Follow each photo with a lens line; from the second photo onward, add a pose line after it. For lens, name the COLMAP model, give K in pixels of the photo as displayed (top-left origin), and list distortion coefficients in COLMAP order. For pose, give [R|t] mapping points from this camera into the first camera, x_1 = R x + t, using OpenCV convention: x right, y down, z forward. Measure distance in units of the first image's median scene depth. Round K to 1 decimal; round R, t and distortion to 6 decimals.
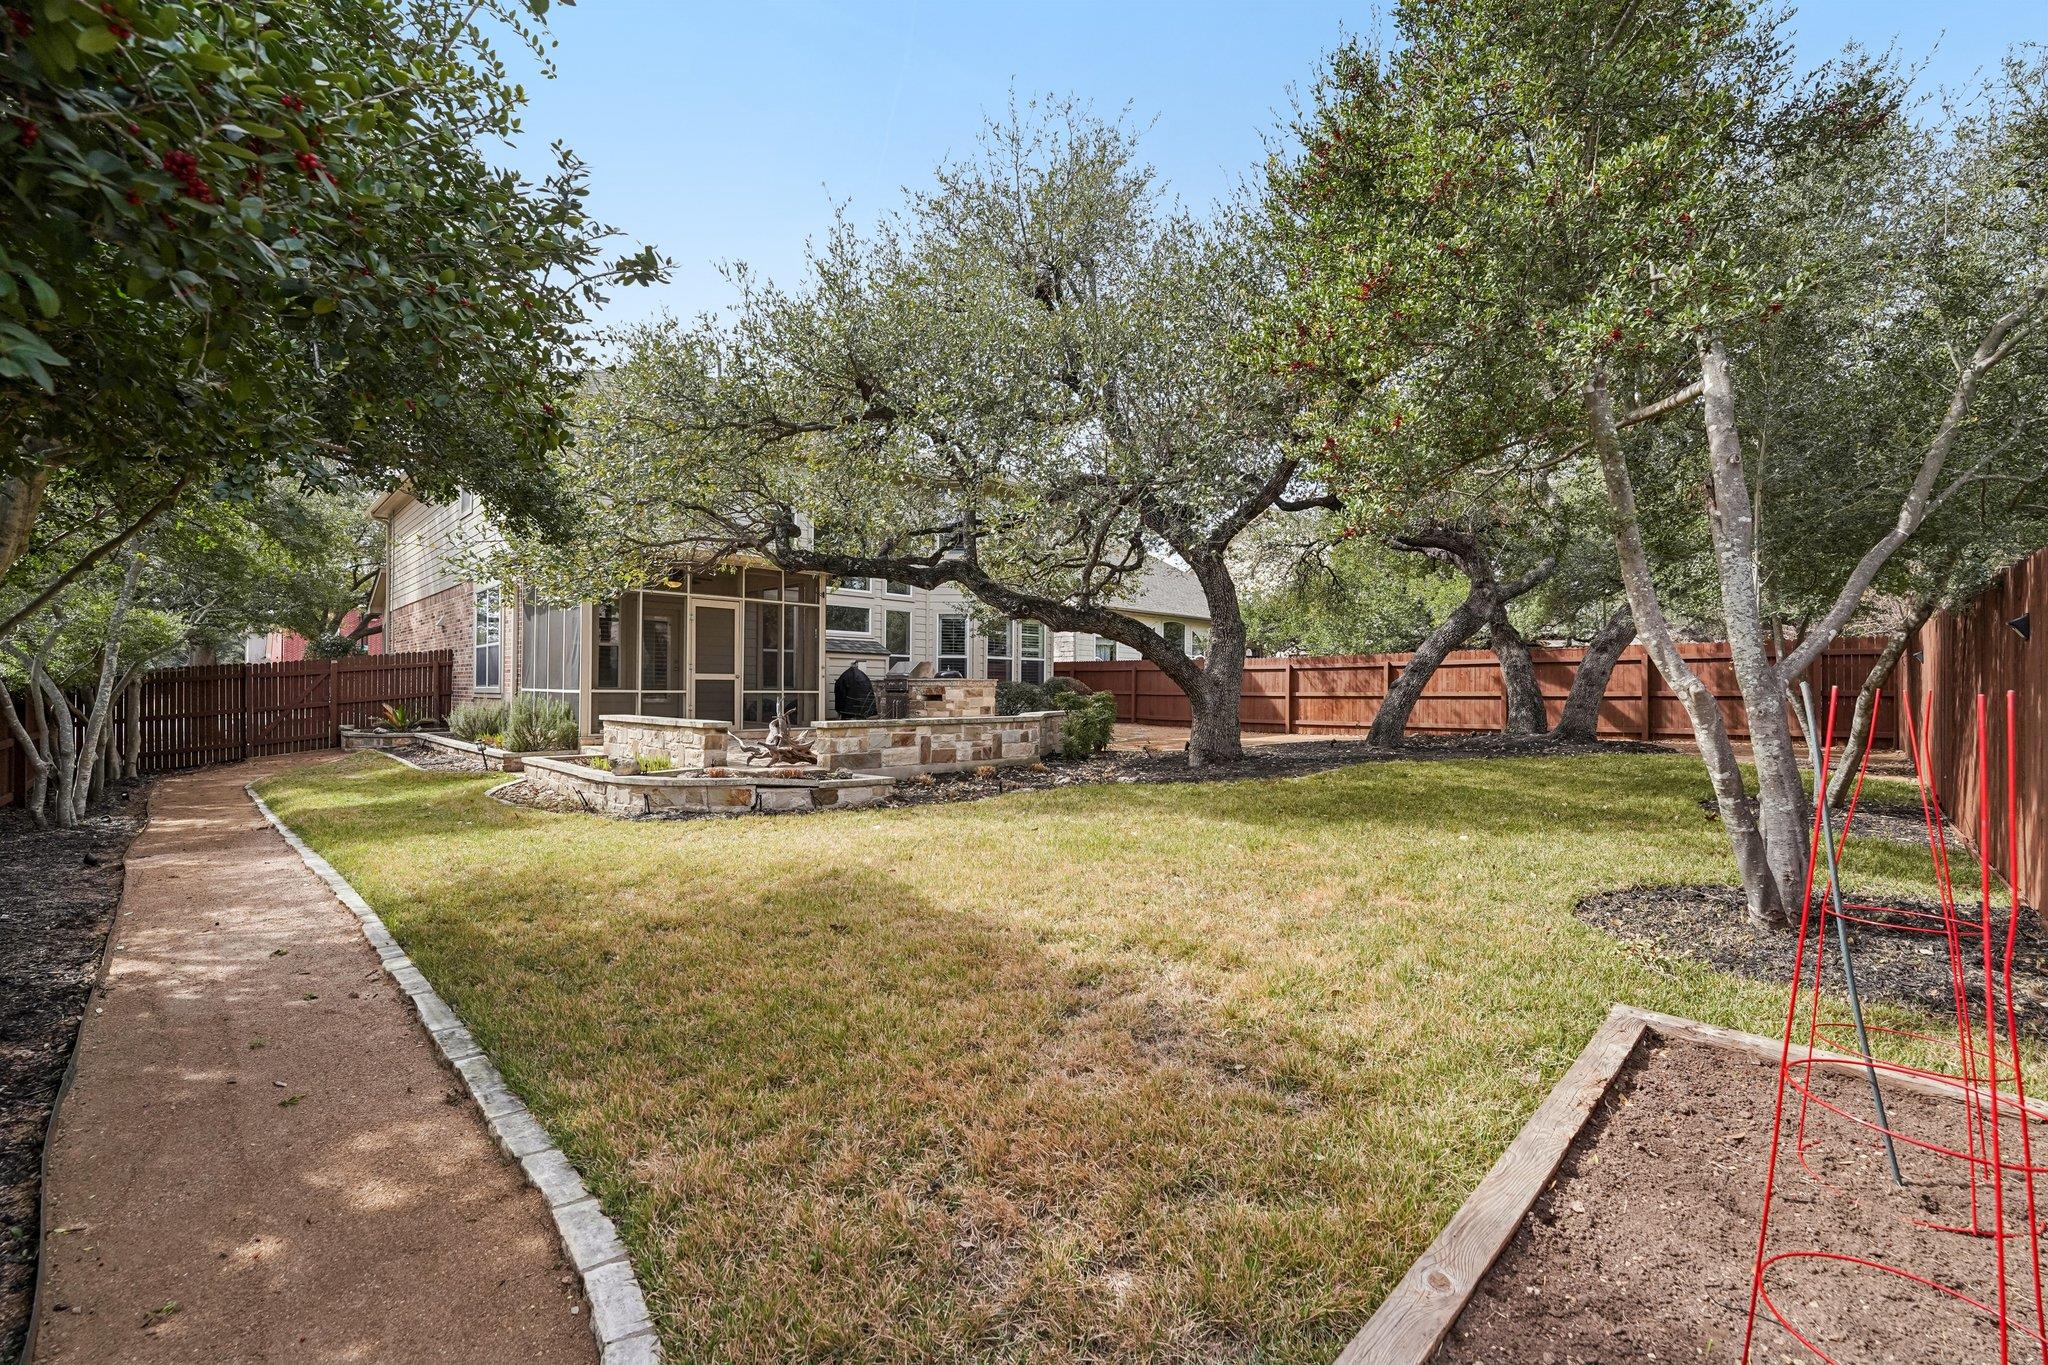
lens RADIAL K [[826.2, 0, 989.8], [0, 826.2, 687.5], [0, 0, 1]] dist [-0.004006, -0.001814]
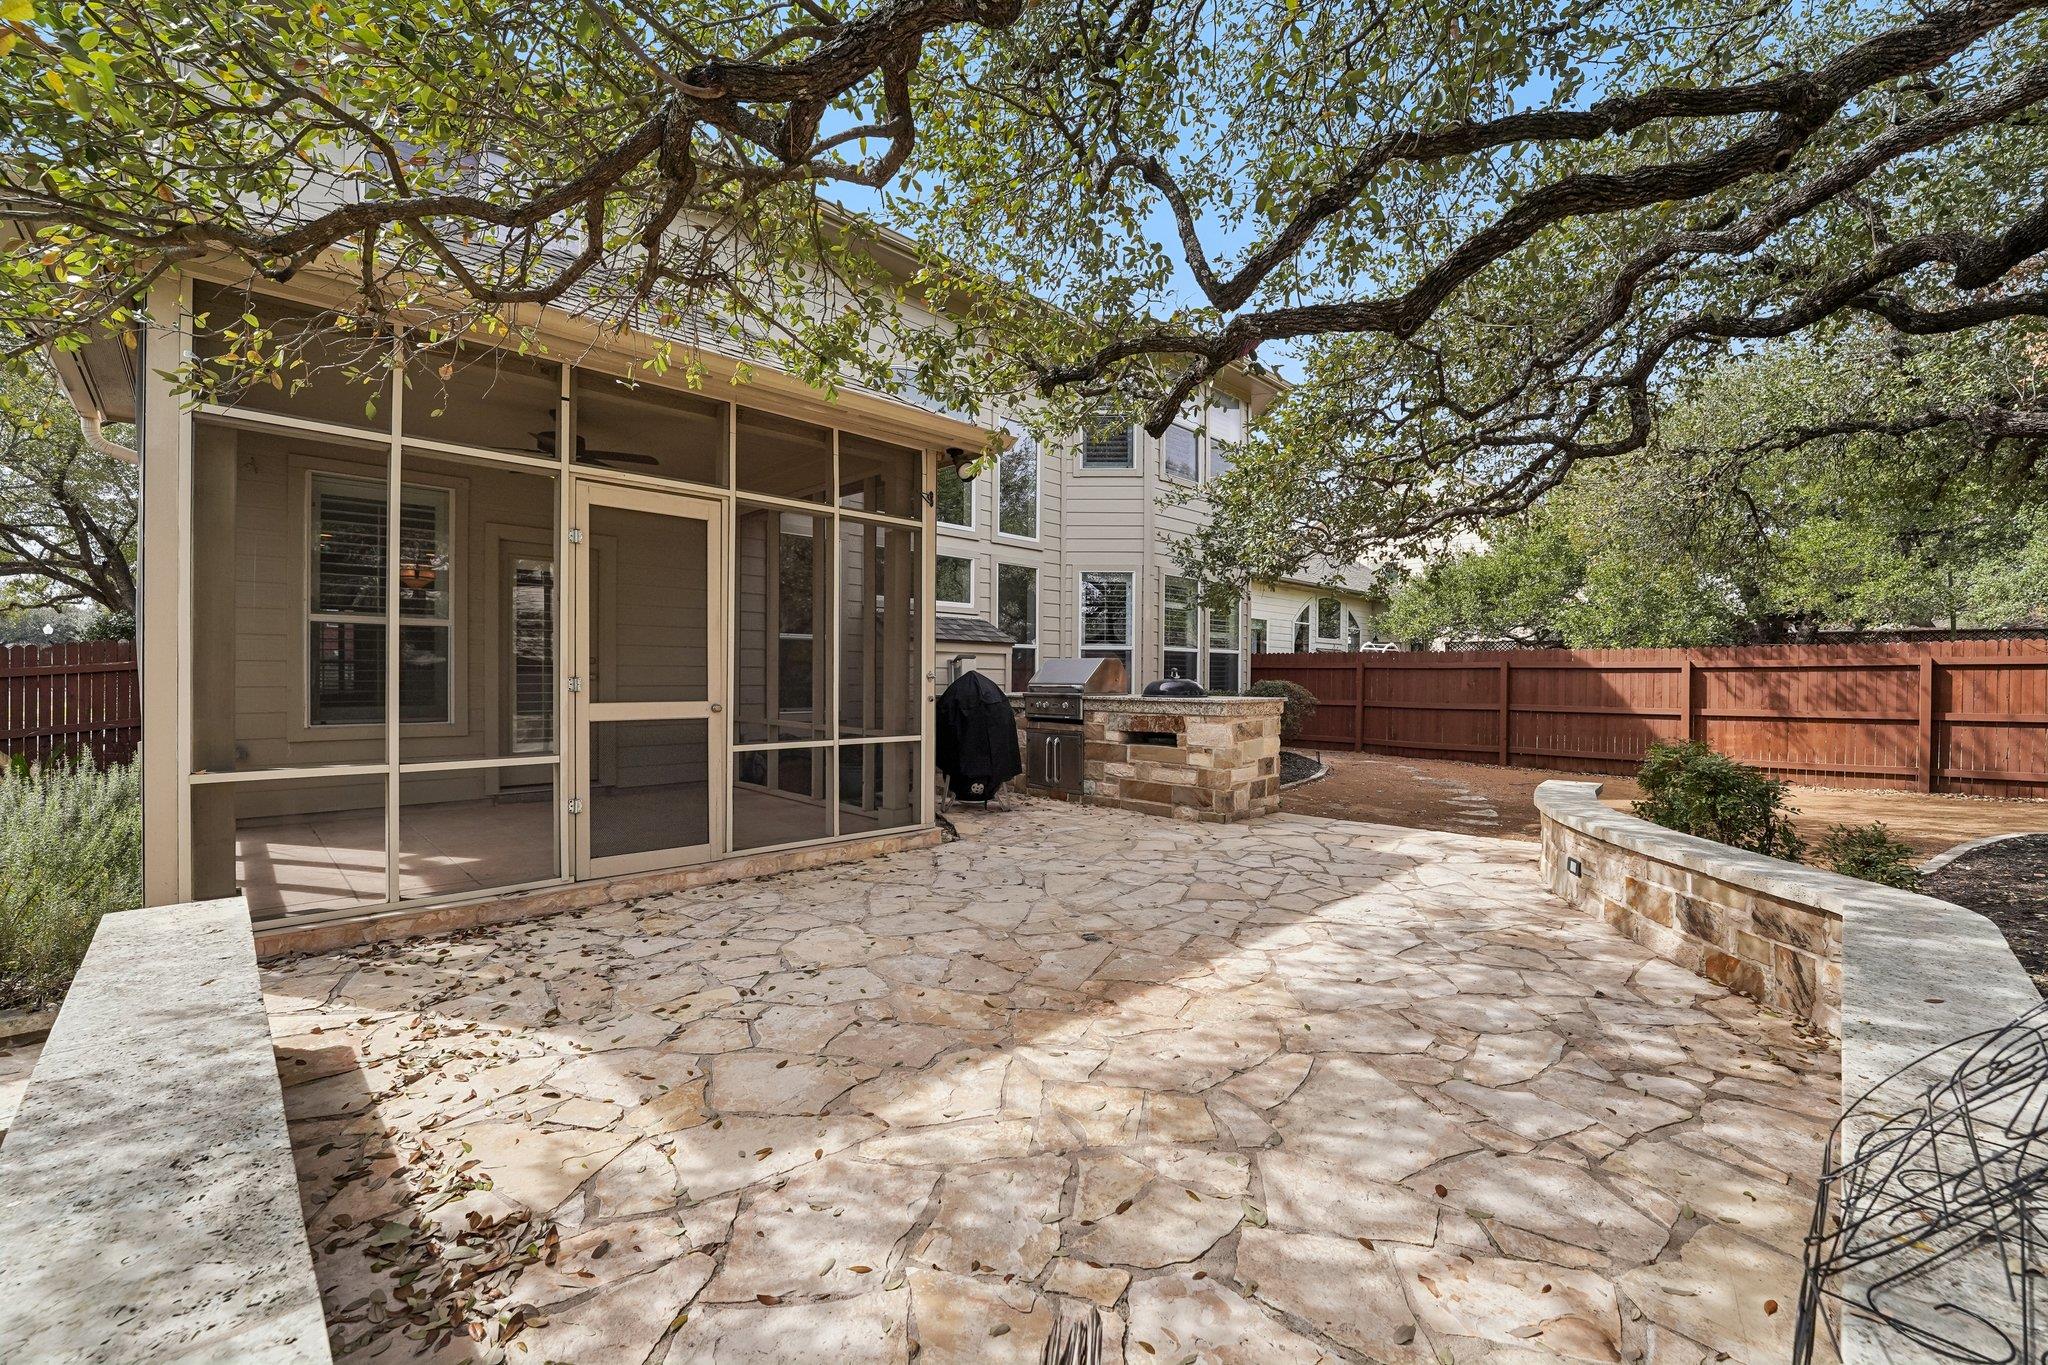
lens RADIAL K [[826.2, 0, 1010.5], [0, 826.2, 670.1], [0, 0, 1]] dist [-0.004006, -0.001814]
pose [[0.999799, -0.002001, 0.019954, -0.133808], [0.002132, 0.999976, -0.006536, -0.019670], [-0.019940, 0.006577, 0.999780, 0.462202]]
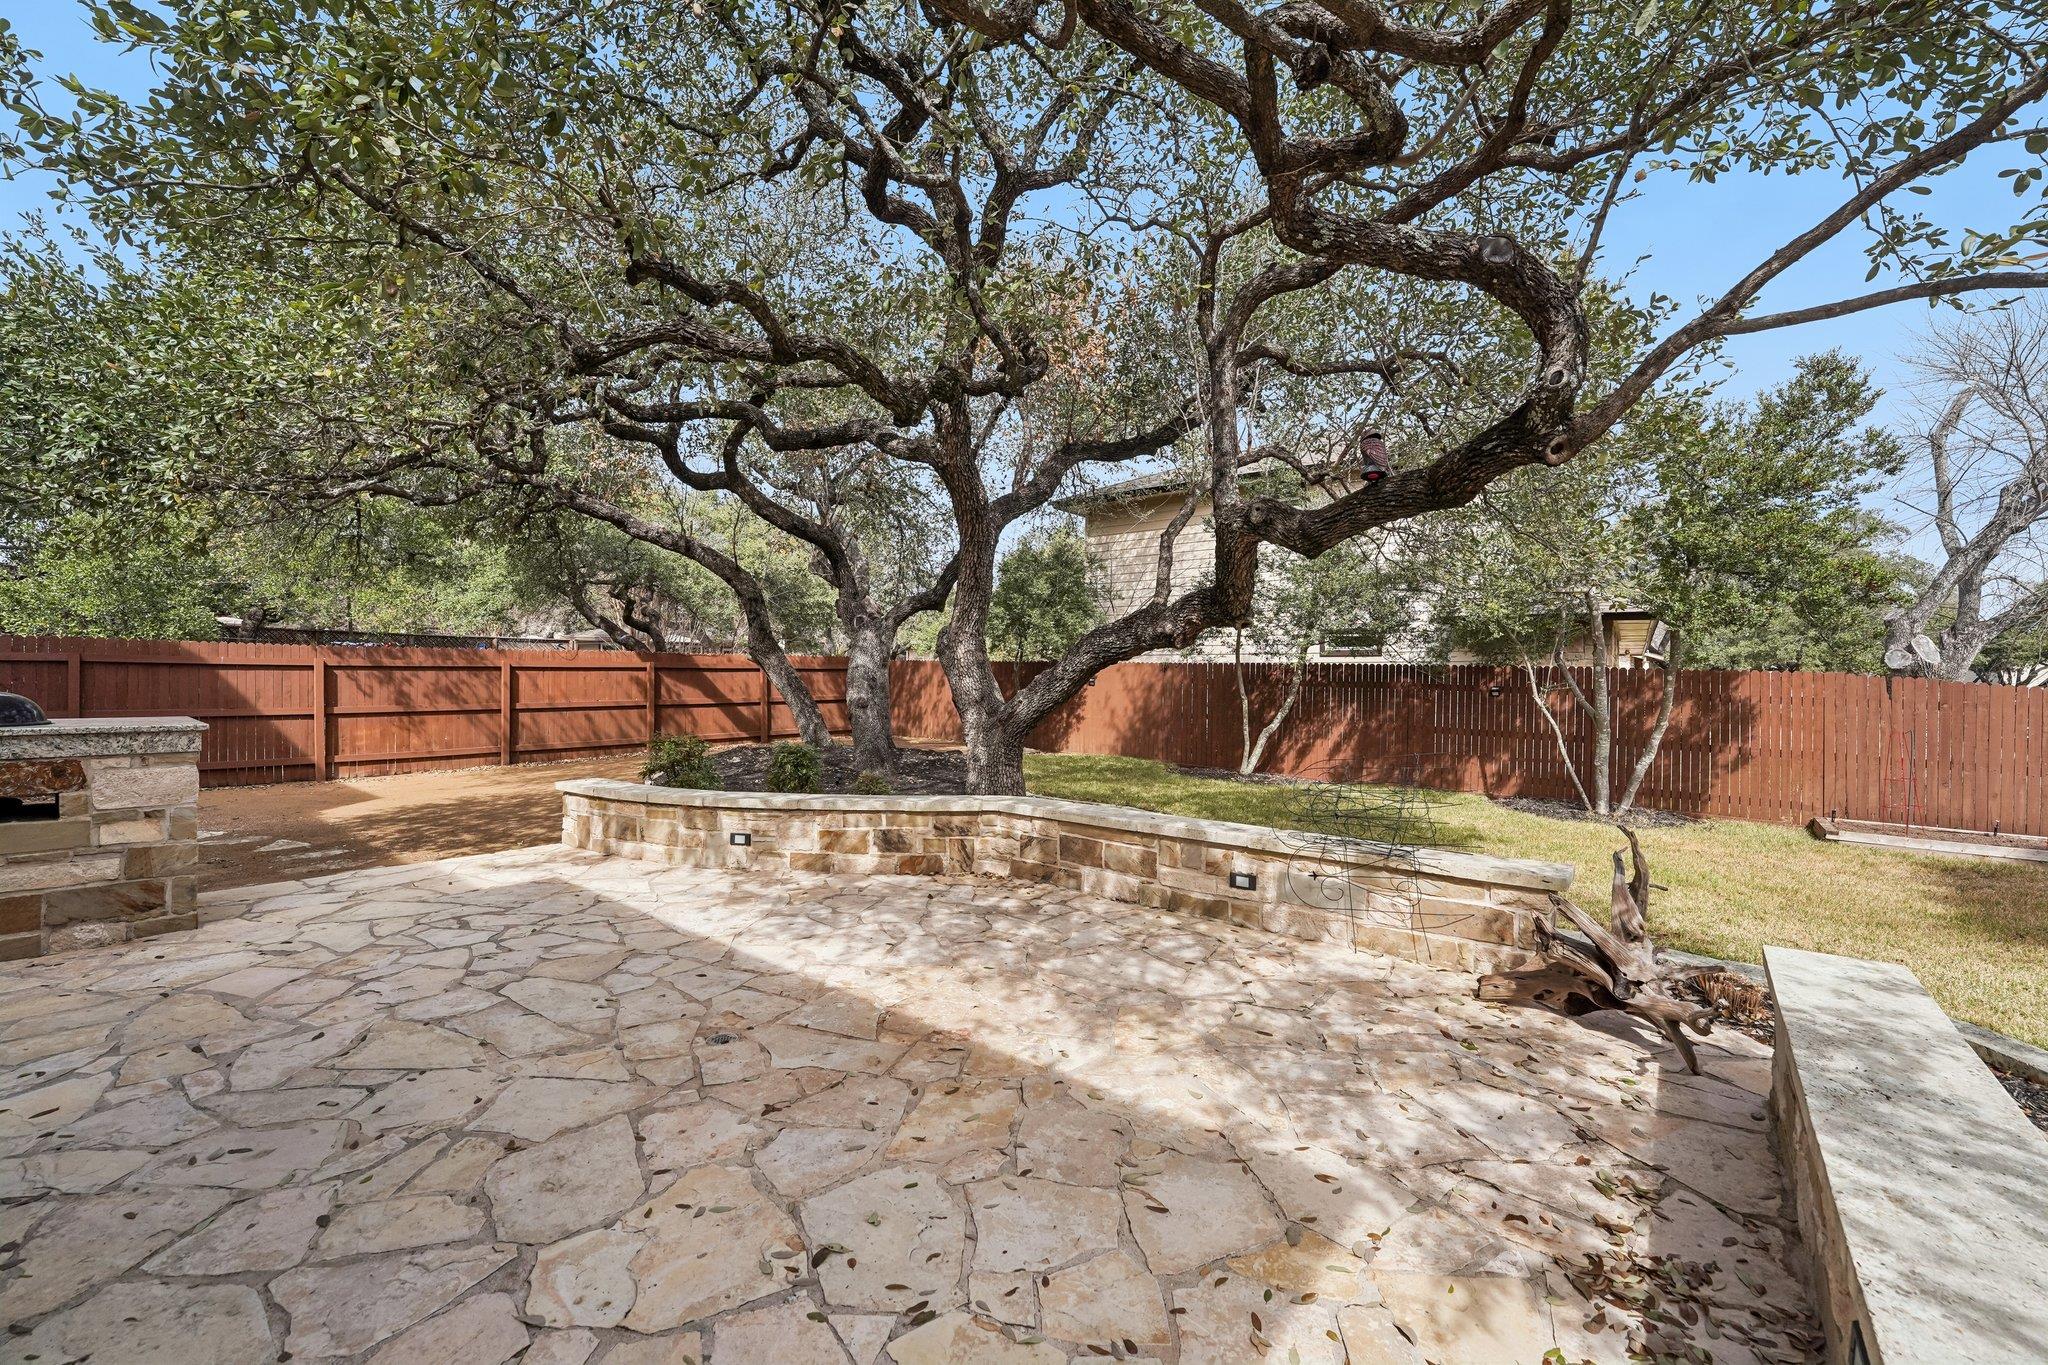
lens RADIAL K [[826.2, 0, 1008.6], [0, 826.2, 684.8], [0, 0, 1]] dist [-0.004006, -0.001814]
pose [[-0.126350, -0.013514, 0.991894, -0.278413], [-0.017398, 0.999784, 0.011405, -0.025627], [-0.991833, -0.015816, -0.126558, 0.640342]]
